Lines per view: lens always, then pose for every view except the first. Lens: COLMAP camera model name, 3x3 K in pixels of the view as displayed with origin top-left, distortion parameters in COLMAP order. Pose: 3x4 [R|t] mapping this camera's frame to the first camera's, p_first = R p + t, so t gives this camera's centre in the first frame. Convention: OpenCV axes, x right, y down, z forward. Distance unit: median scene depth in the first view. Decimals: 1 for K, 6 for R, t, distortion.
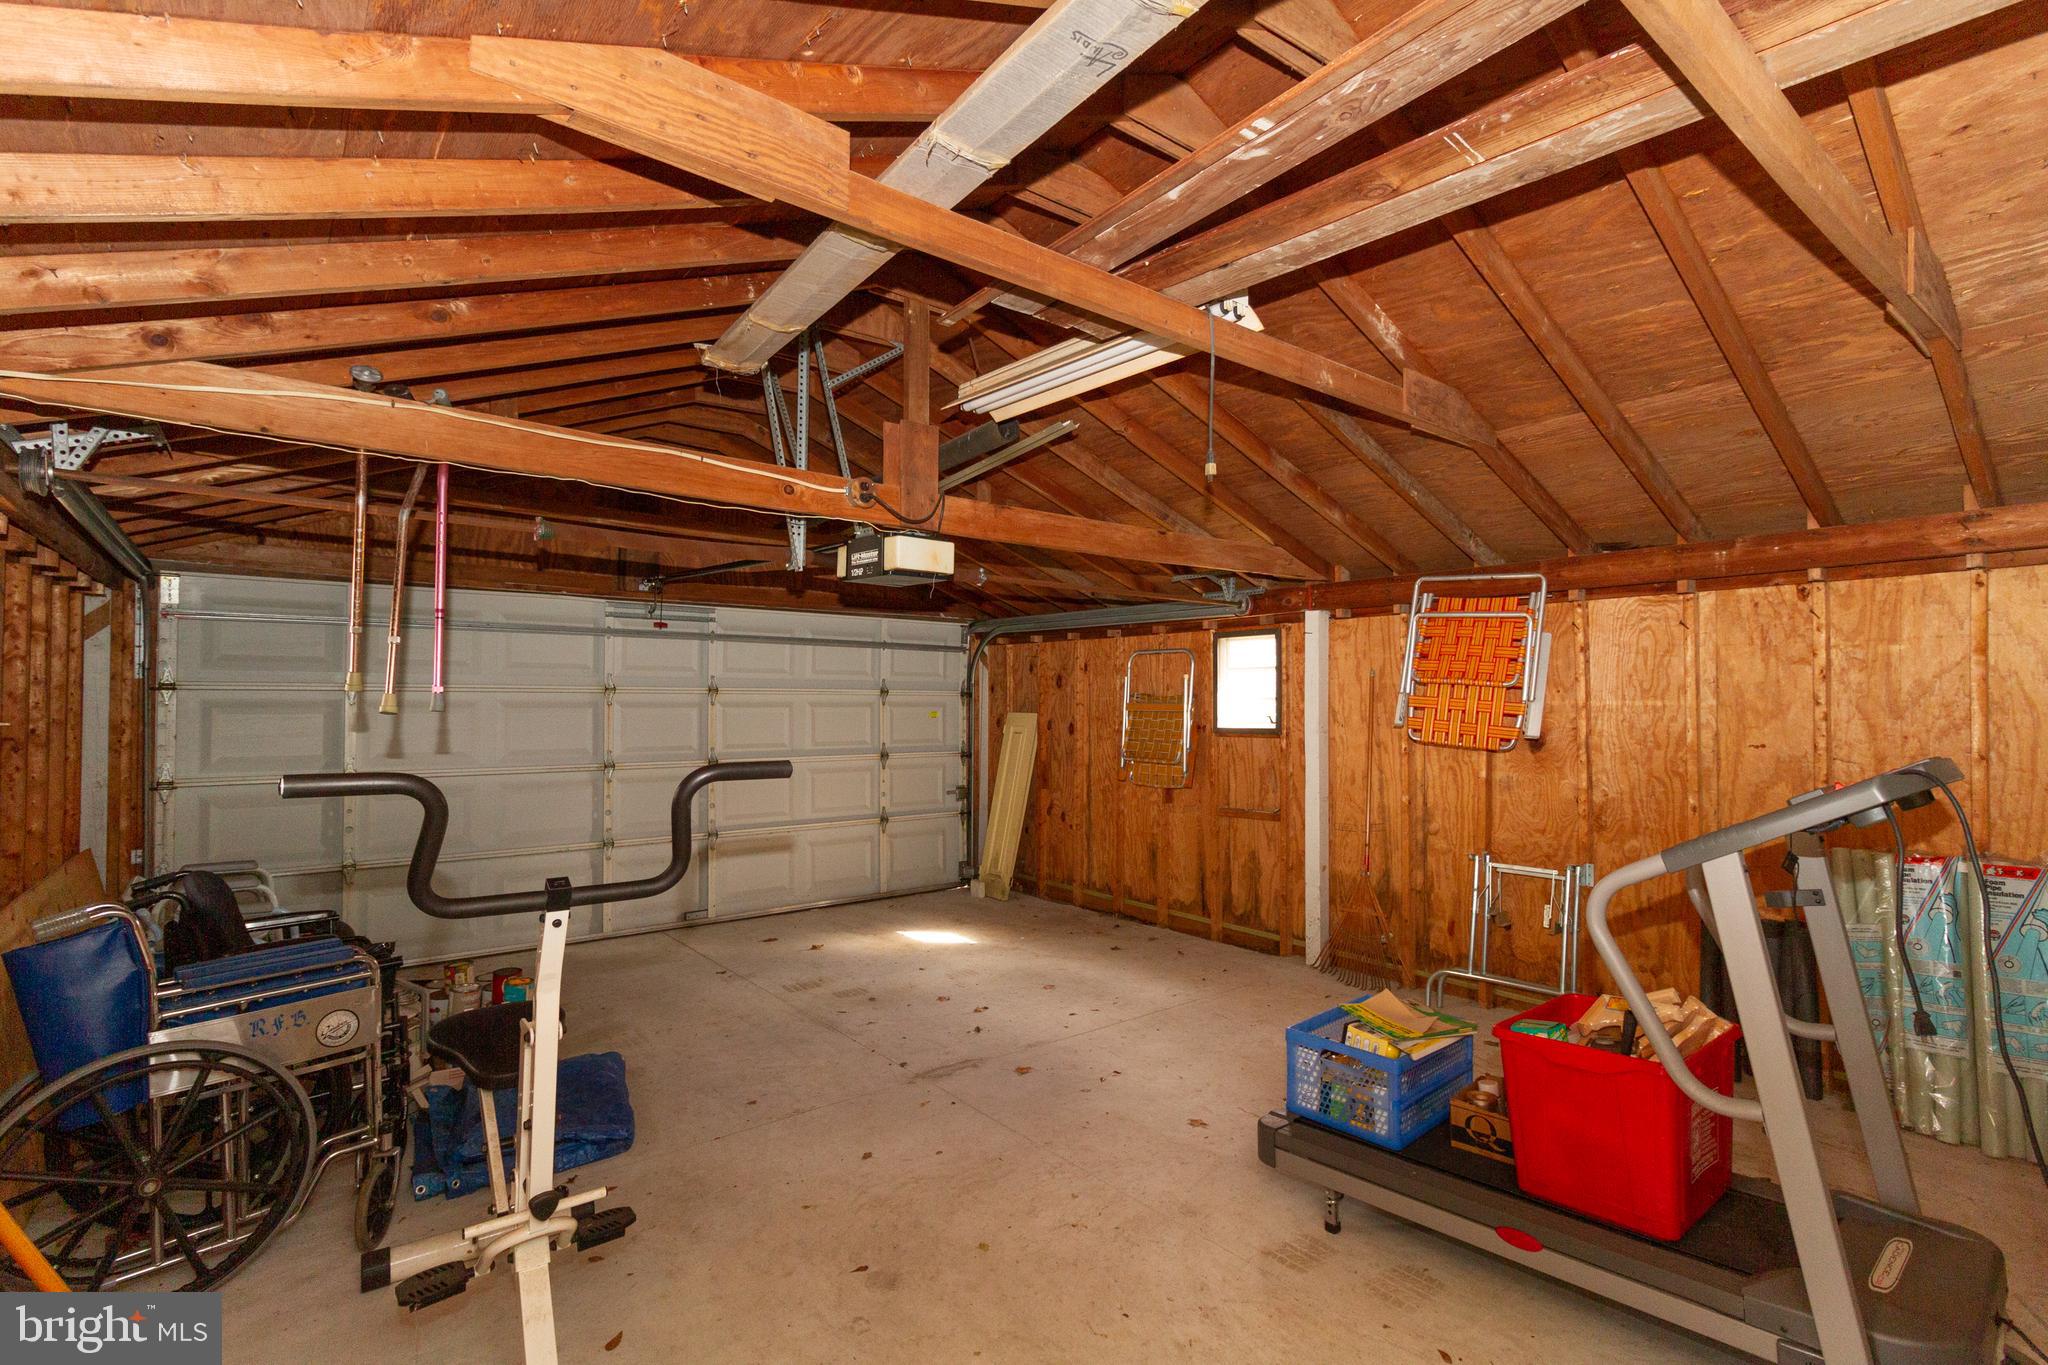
lens RADIAL K [[948.3, 0, 1036.4], [0, 948.3, 681.7], [0, 0, 1]] dist [0.002140, 0.001853]
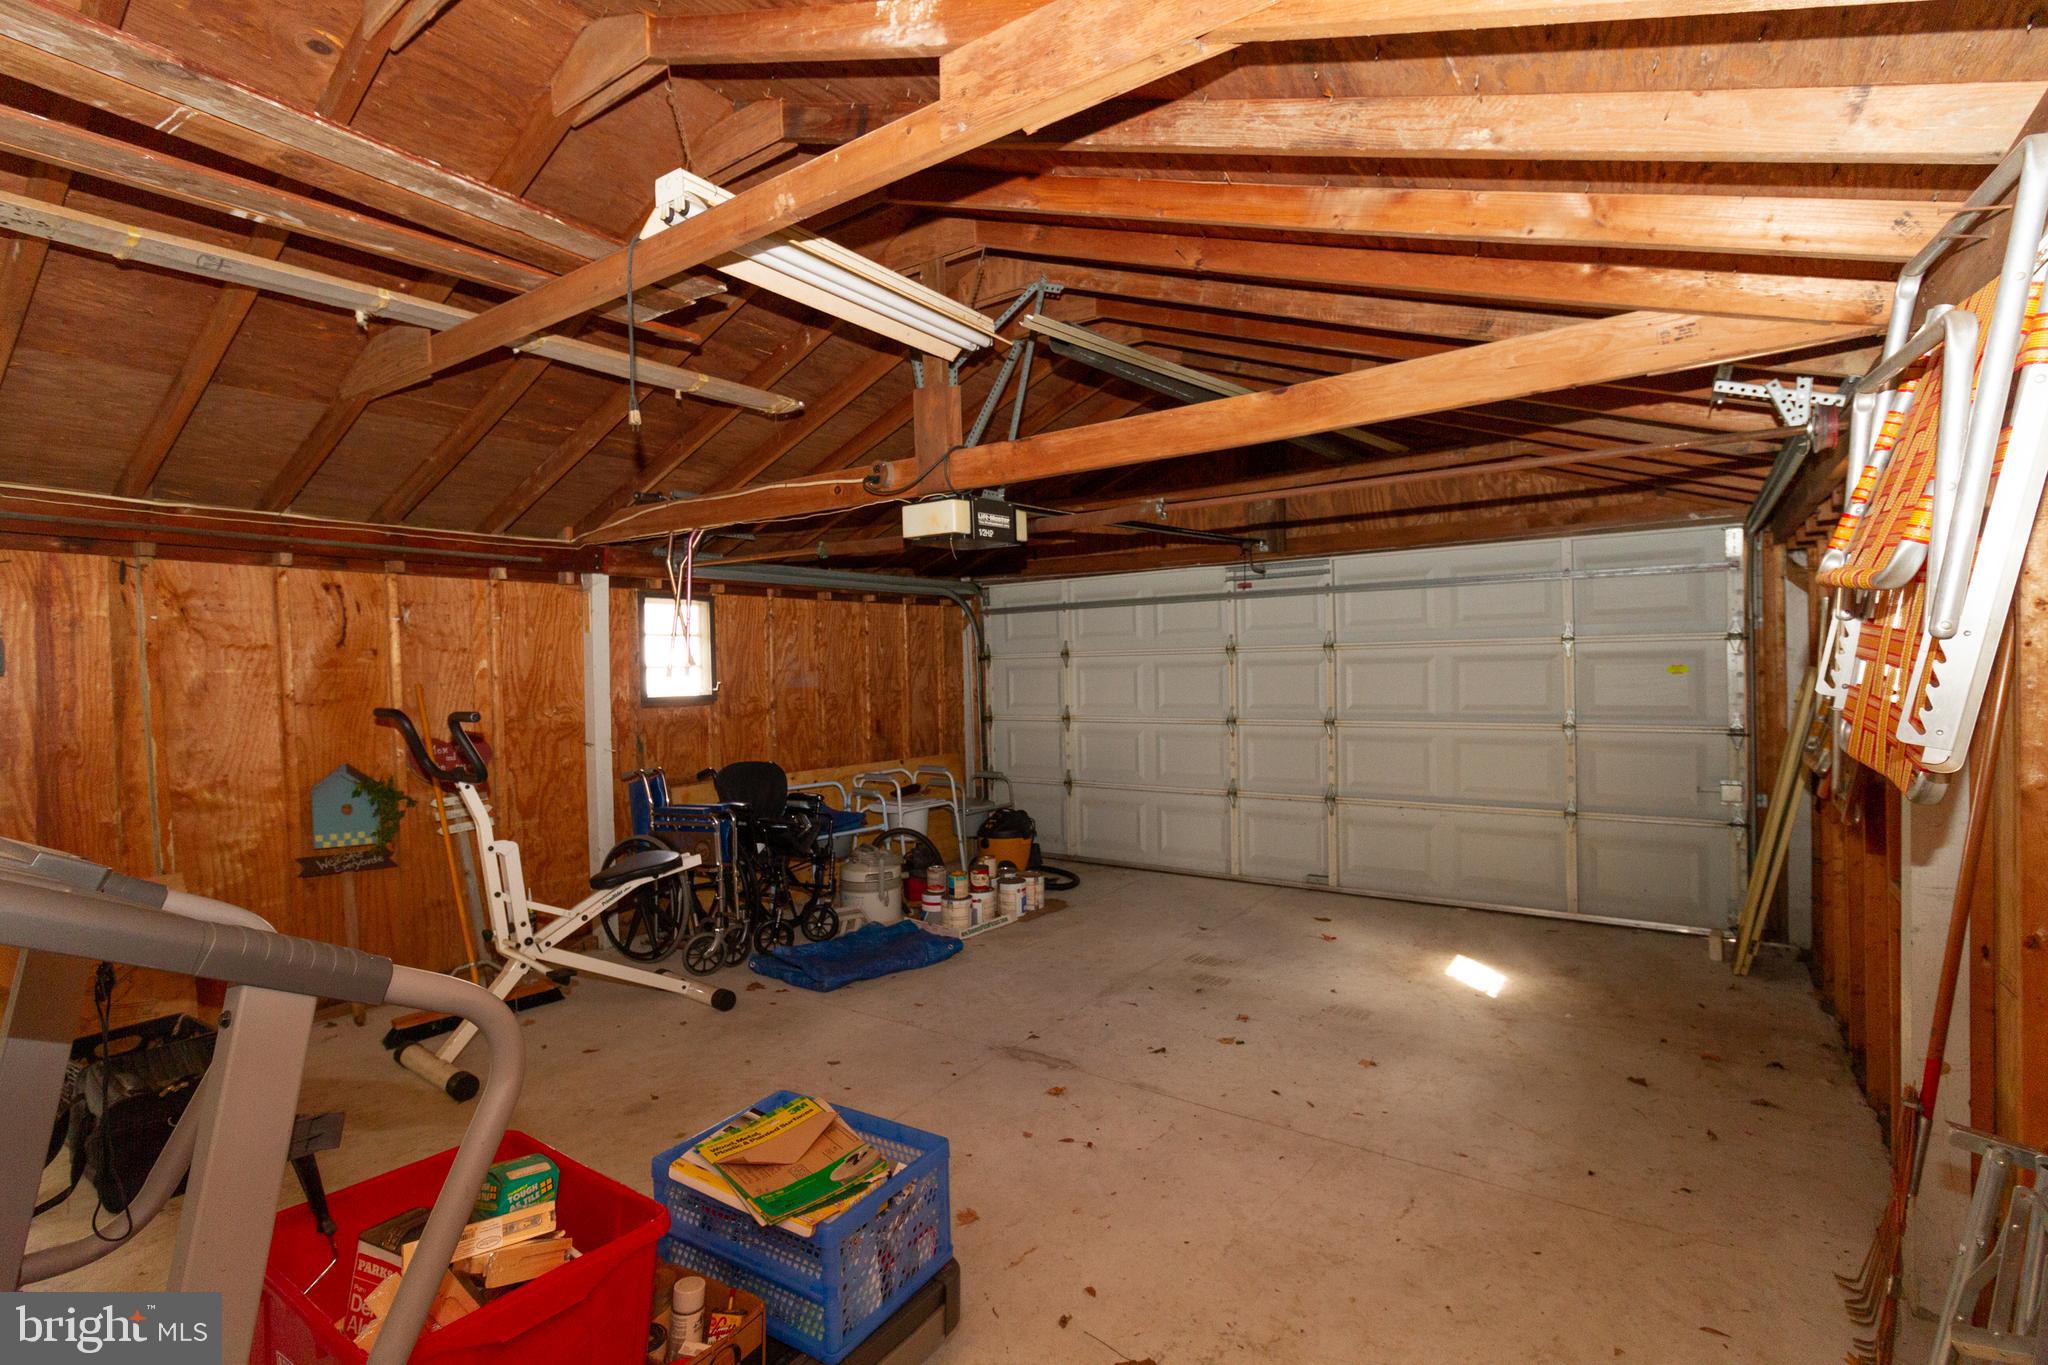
lens RADIAL K [[948.3, 0, 1035.7], [0, 948.3, 683.1], [0, 0, 1]] dist [0.002140, 0.001853]
pose [[0.266425, 0.005128, -0.963842, 0.643909], [0.044600, 0.998849, 0.017643, 0.020784], [0.962823, -0.047688, 0.265890, 0.618994]]
